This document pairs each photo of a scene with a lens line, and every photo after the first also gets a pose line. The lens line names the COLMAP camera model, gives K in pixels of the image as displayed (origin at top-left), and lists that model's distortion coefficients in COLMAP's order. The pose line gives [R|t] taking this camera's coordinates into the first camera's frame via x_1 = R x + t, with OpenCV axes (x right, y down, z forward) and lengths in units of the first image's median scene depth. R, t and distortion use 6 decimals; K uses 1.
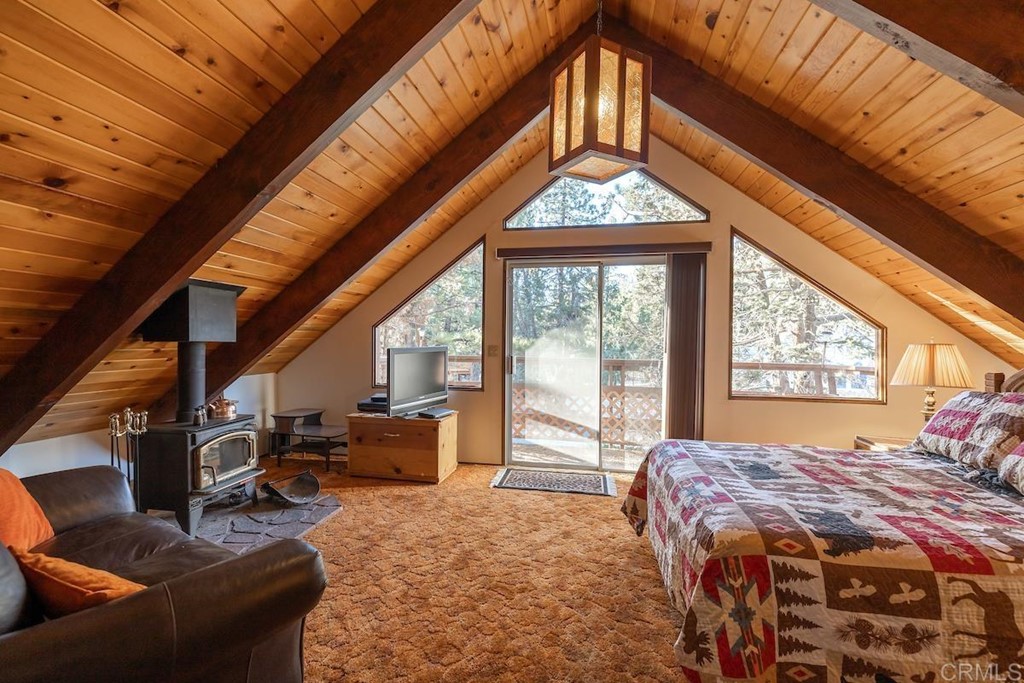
lens RADIAL K [[430.5, 0, 509.3], [0, 430.5, 346.2], [0, 0, 1]] dist [-0.001443, -0.000408]
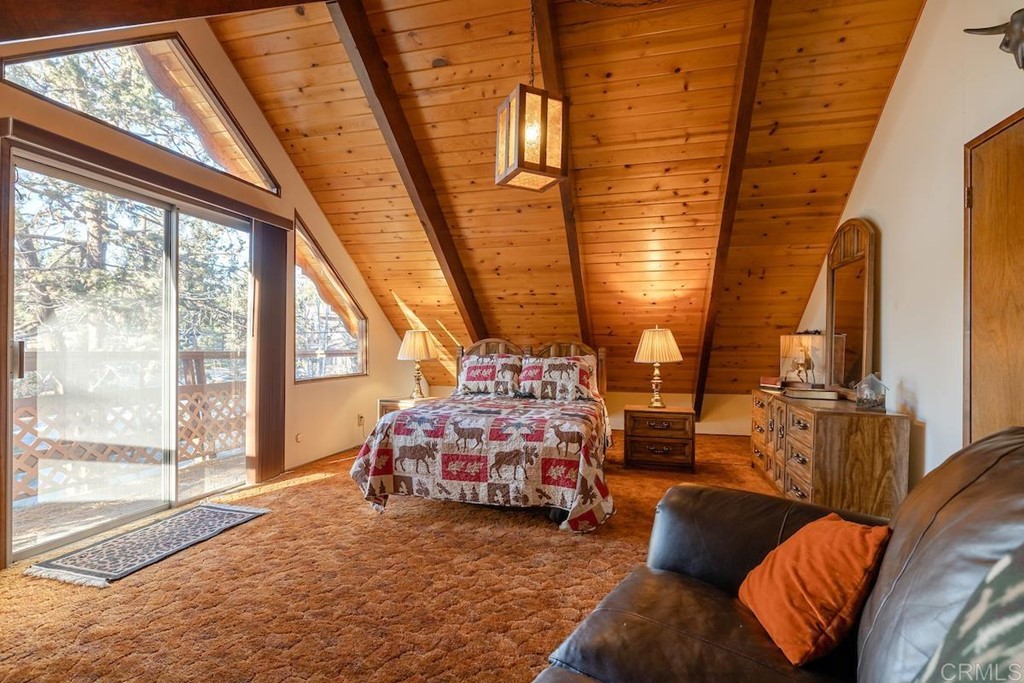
lens RADIAL K [[481.8, 0, 508.2], [0, 481.8, 342.9], [0, 0, 1]] dist [-0.000964, 0.000162]
pose [[0.073581, 0.004059, 0.997281, -0.540620], [0.009861, 0.999940, -0.004798, 0.038139], [-0.997240, 0.010187, 0.073537, 0.429178]]
